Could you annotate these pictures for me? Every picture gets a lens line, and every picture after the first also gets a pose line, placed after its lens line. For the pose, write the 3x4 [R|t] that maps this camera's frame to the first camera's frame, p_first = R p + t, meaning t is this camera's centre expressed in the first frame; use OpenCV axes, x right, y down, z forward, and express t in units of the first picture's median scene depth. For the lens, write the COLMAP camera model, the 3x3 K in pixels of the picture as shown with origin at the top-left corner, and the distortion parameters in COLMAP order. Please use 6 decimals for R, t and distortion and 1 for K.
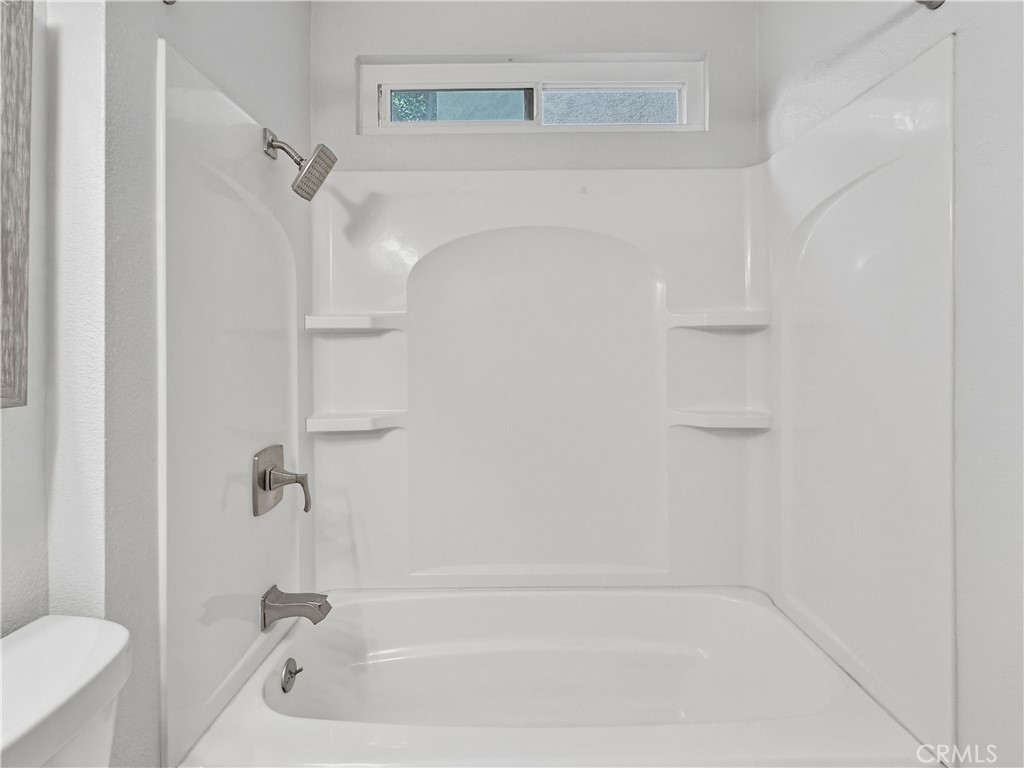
lens RADIAL K [[540.9, 0, 511.9], [0, 540.9, 350.3], [0, 0, 1]] dist [-0.004499, -0.000725]
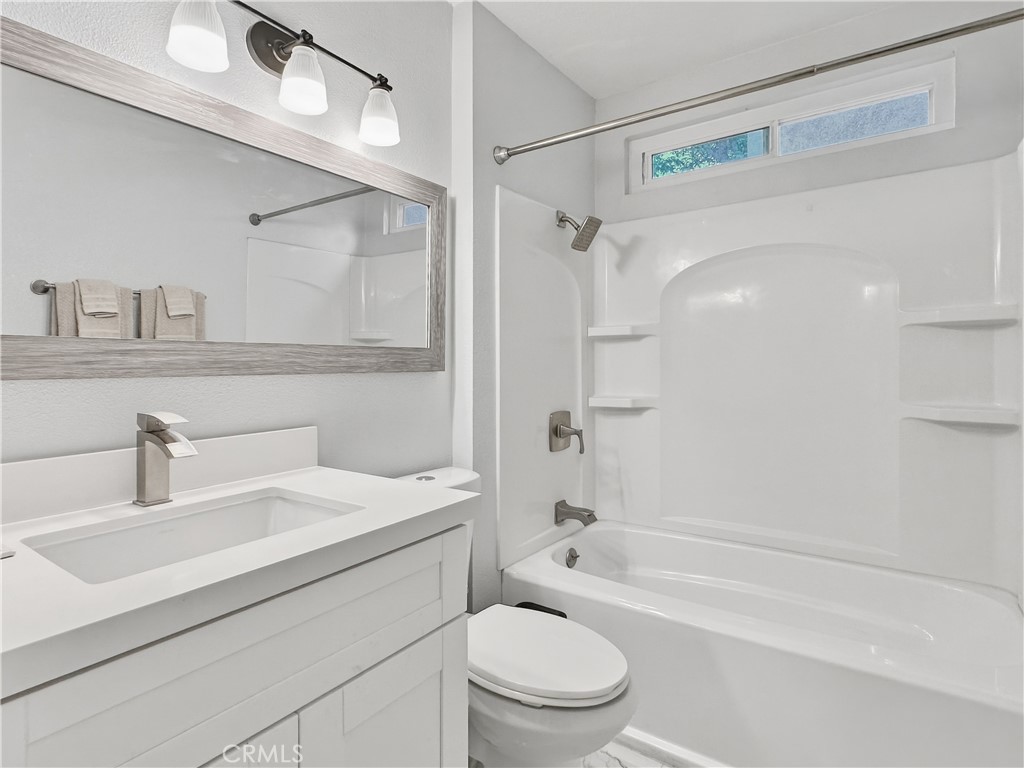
lens RADIAL K [[544.4, 0, 512.6], [0, 544.4, 359.5], [0, 0, 1]] dist [-0.000434, -0.000438]
pose [[0.818235, -0.005525, -0.574858, 0.347715], [0.001522, 0.999971, -0.007444, 0.039172], [0.574882, 0.005216, 0.818219, -0.380328]]
